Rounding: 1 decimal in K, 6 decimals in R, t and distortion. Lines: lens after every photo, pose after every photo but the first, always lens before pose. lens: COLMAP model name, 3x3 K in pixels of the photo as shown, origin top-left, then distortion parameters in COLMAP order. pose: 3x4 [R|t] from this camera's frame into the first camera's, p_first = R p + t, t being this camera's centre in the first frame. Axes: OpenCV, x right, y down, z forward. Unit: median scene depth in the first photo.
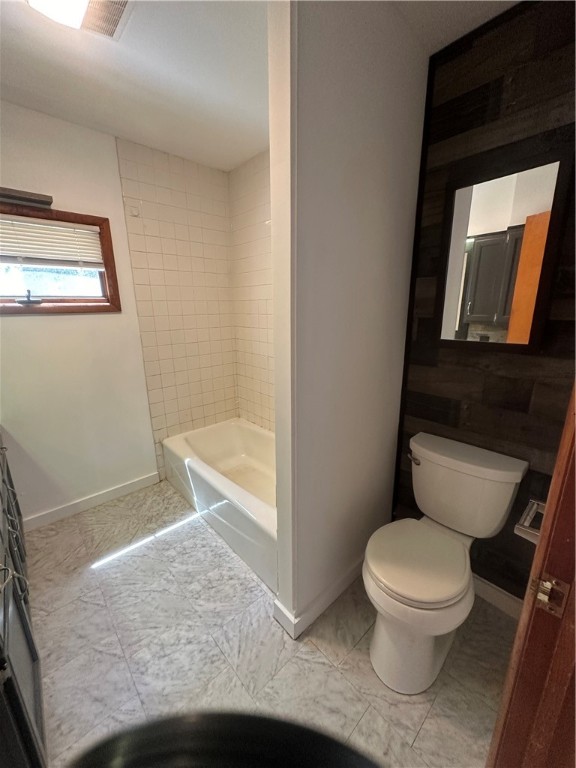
lens RADIAL K [[305.4, 0, 287.1], [0, 305.4, 383.1], [0, 0, 1]] dist [-0.002421, 0.000636]
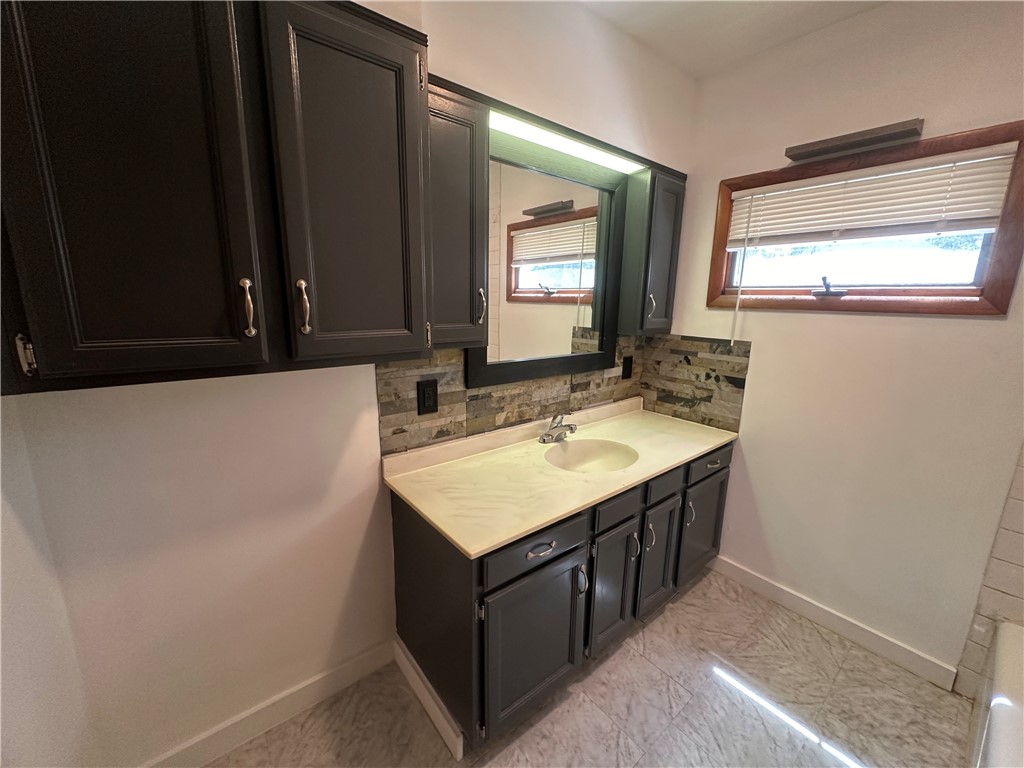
lens RADIAL K [[407.2, 0, 511.6], [0, 407.2, 381.6], [0, 0, 1]] dist [-0.002421, 0.000636]
pose [[-0.055093, 0.209507, -0.976254, 0.147297], [-0.266633, 0.939146, 0.216591, -0.085486], [0.962222, 0.272234, 0.004121, 0.352576]]
